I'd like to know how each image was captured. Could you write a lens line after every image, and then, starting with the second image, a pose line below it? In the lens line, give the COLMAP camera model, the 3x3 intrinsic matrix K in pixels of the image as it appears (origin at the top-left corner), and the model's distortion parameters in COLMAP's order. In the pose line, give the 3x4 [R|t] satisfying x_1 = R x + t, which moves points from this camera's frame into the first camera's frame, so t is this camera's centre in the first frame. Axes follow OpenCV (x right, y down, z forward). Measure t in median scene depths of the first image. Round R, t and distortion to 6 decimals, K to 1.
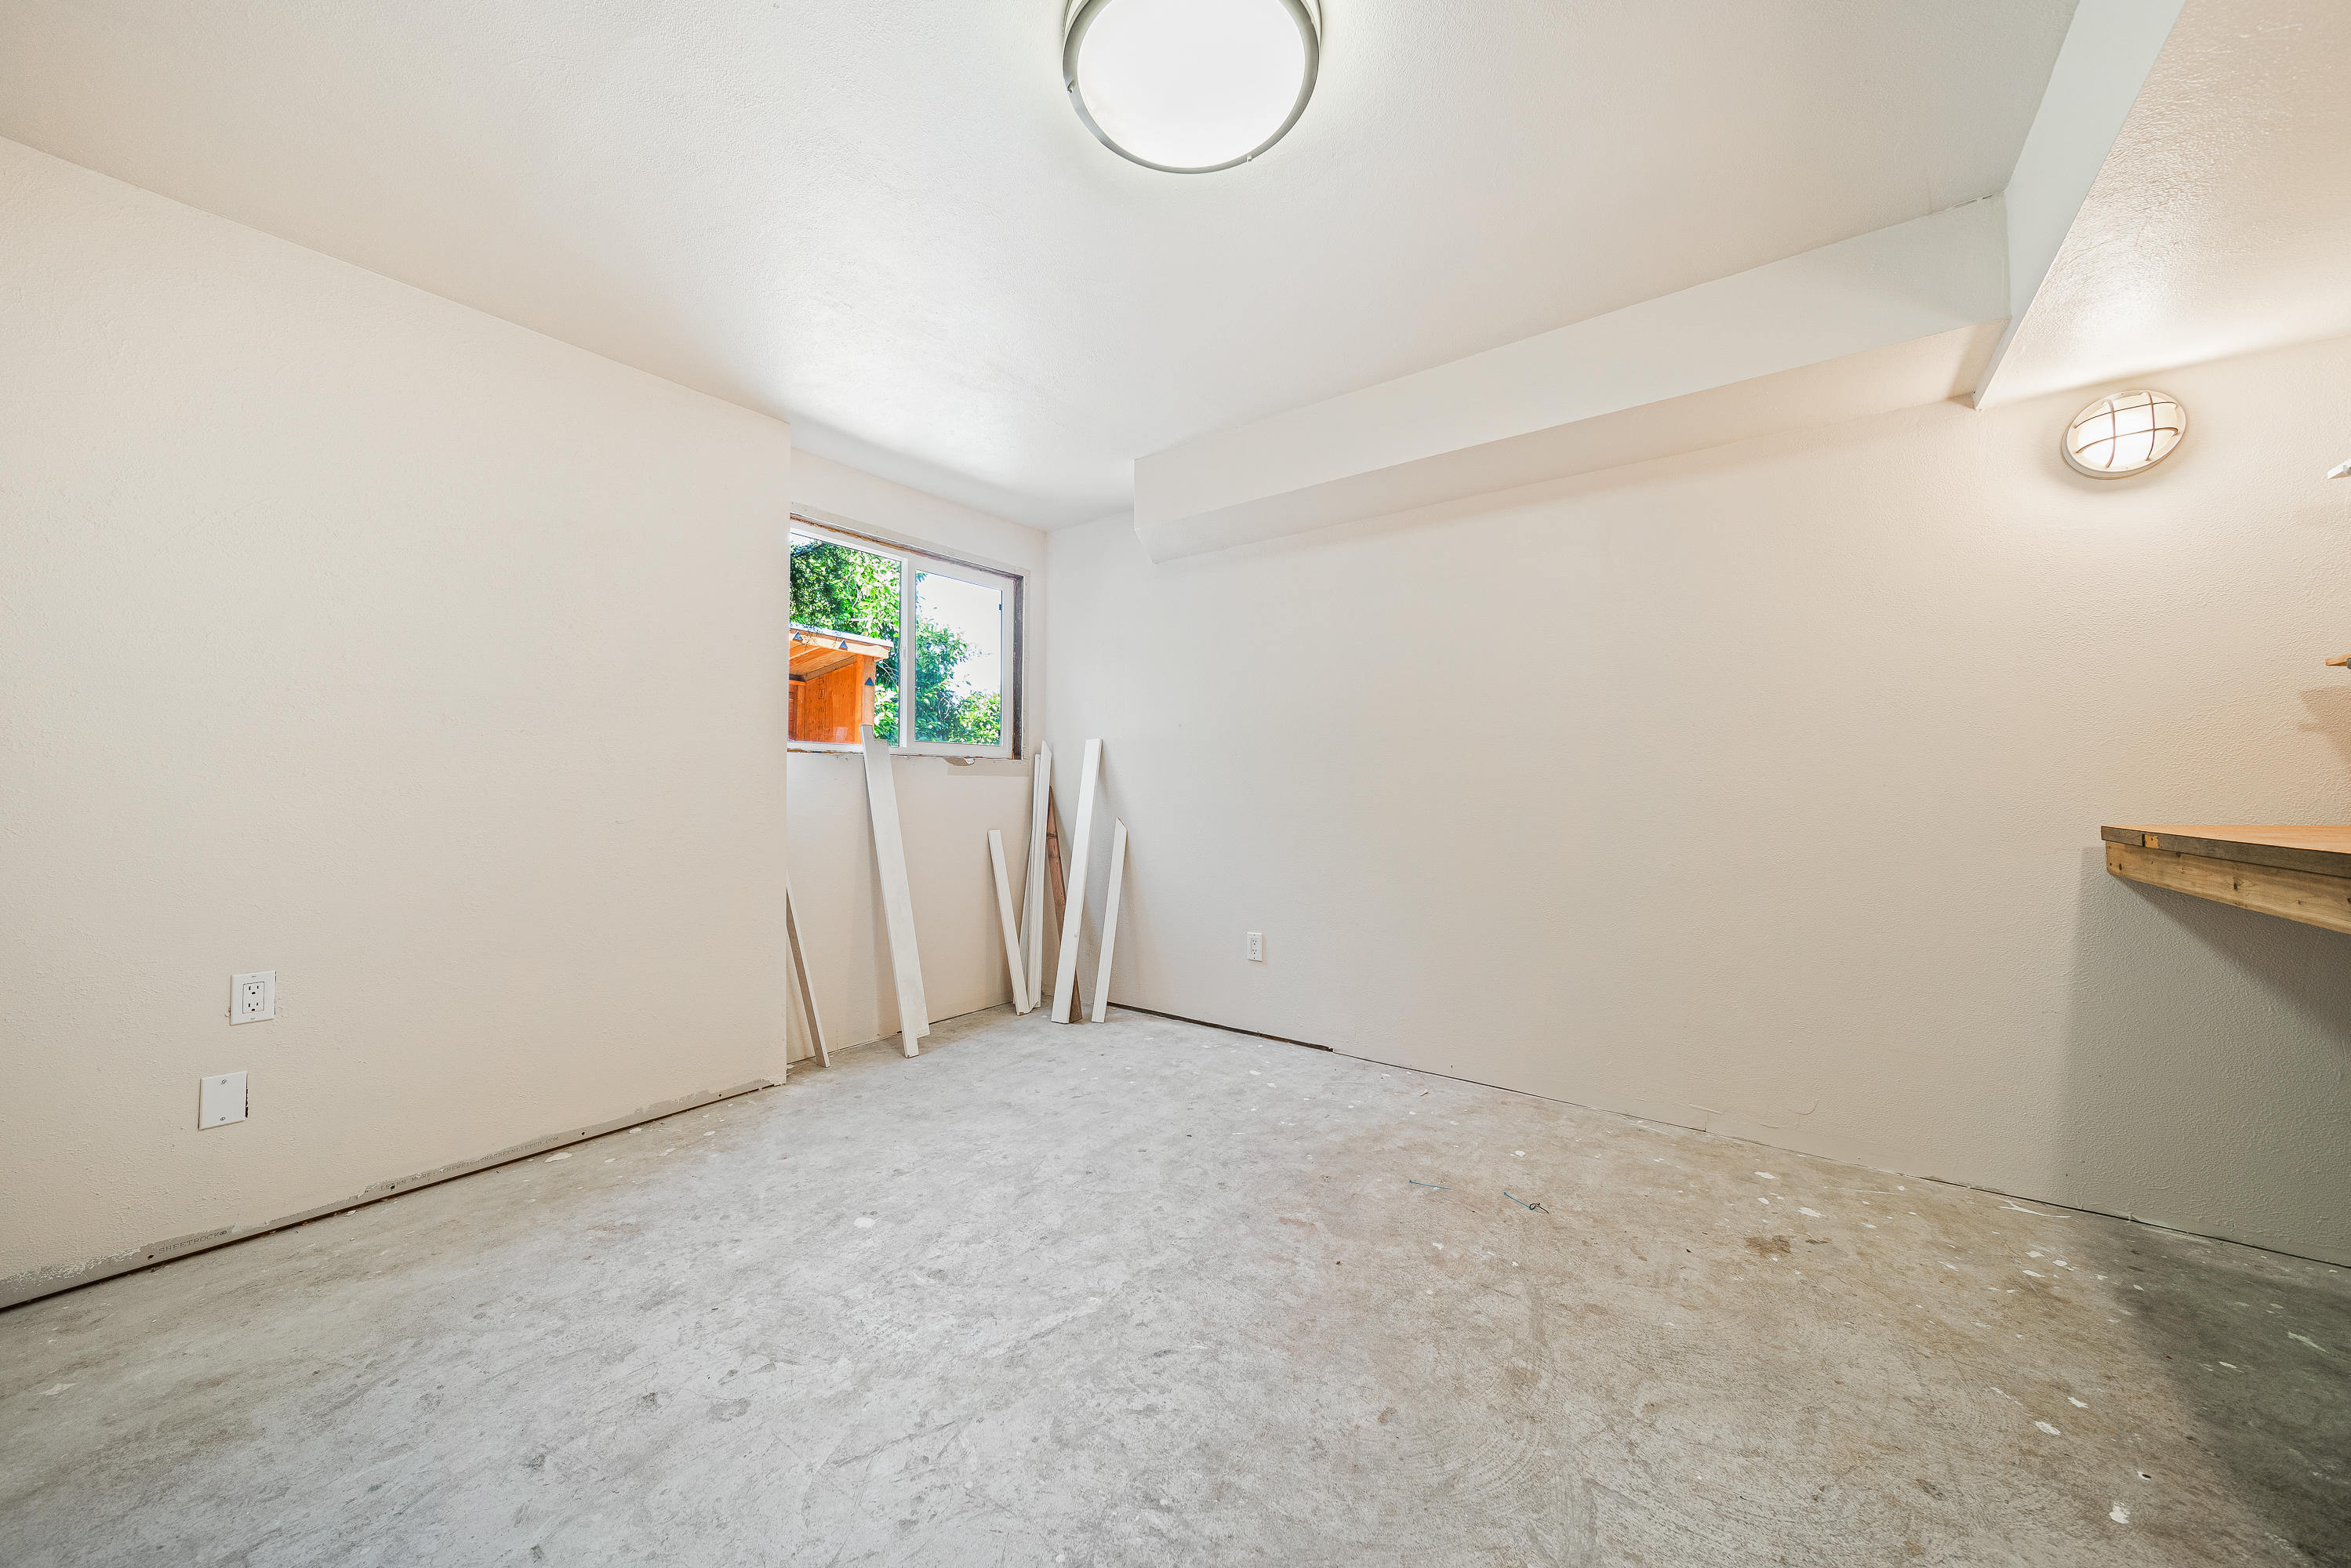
lens RADIAL K [[822.5, 0, 1172.7], [0, 822.5, 792.2], [0, 0, 1]] dist [-0.000769, -0.000222]
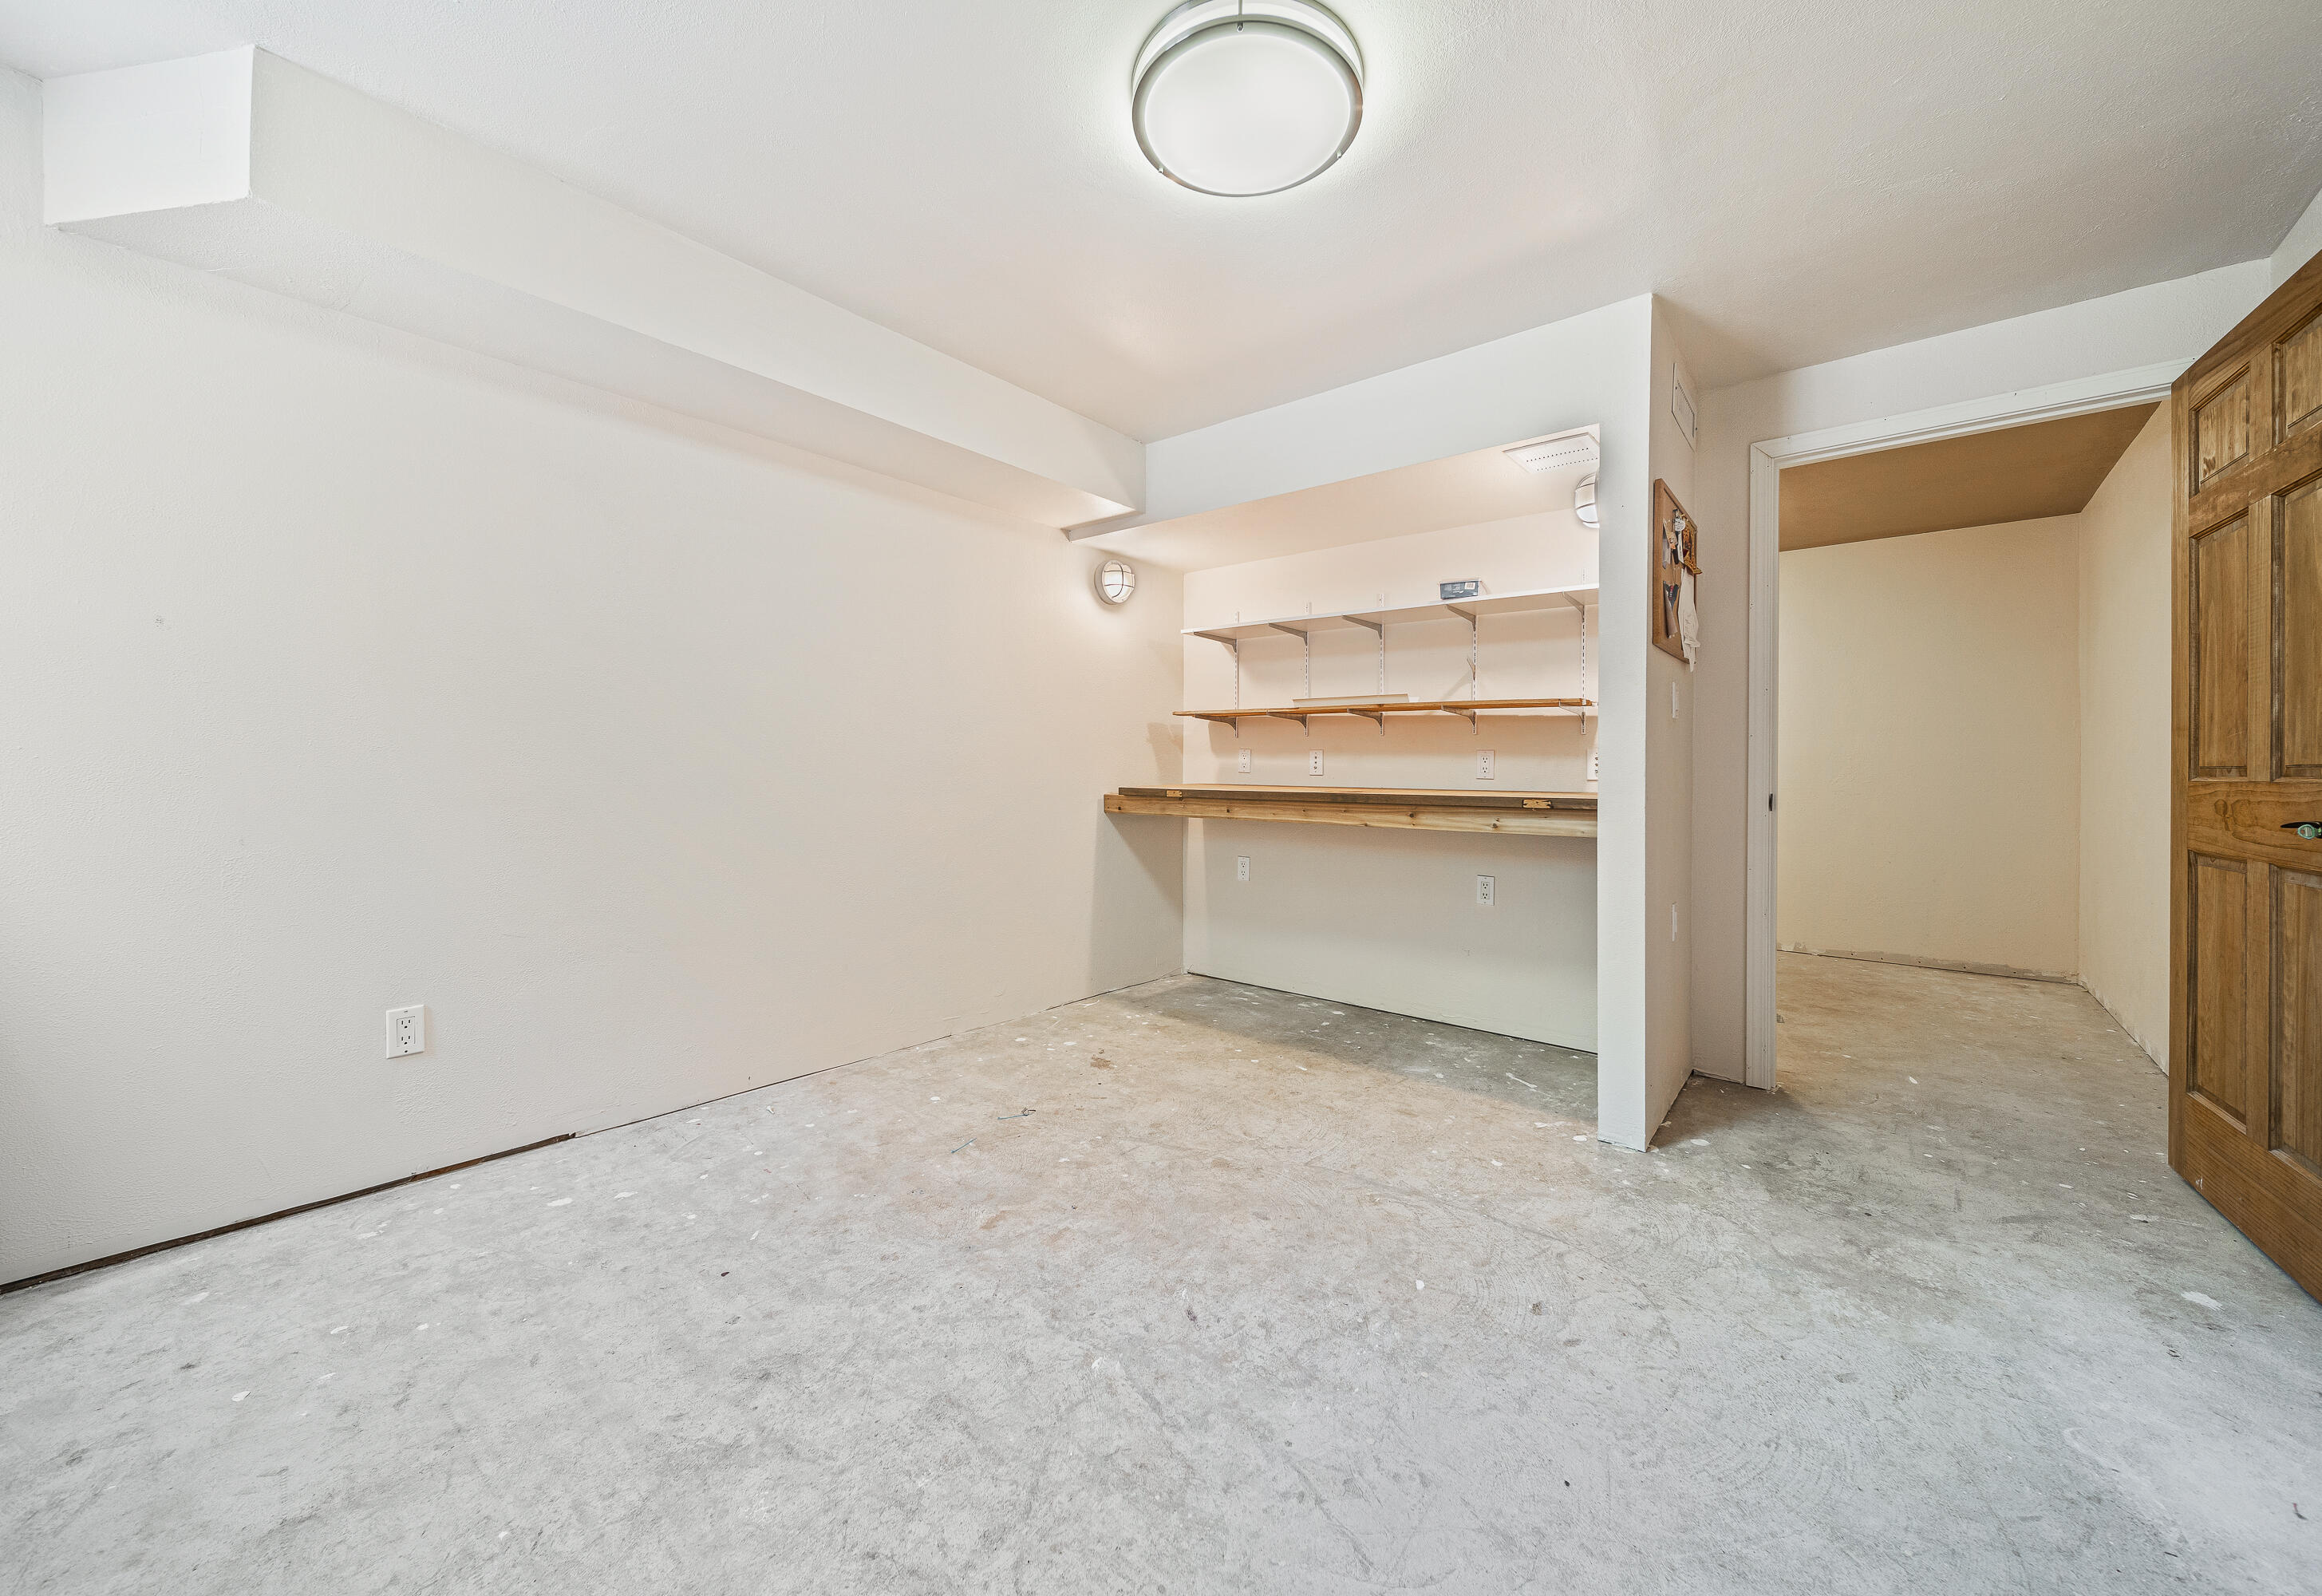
lens RADIAL K [[878.5, 0, 1159.4], [0, 878.5, 775.3], [0, 0, 1]] dist [-0.000799, -0.000499]
pose [[0.049216, -0.005967, 0.998770, -0.839425], [-0.005320, 0.999966, 0.006237, 0.001662], [-0.998774, -0.005621, 0.049183, 0.752297]]
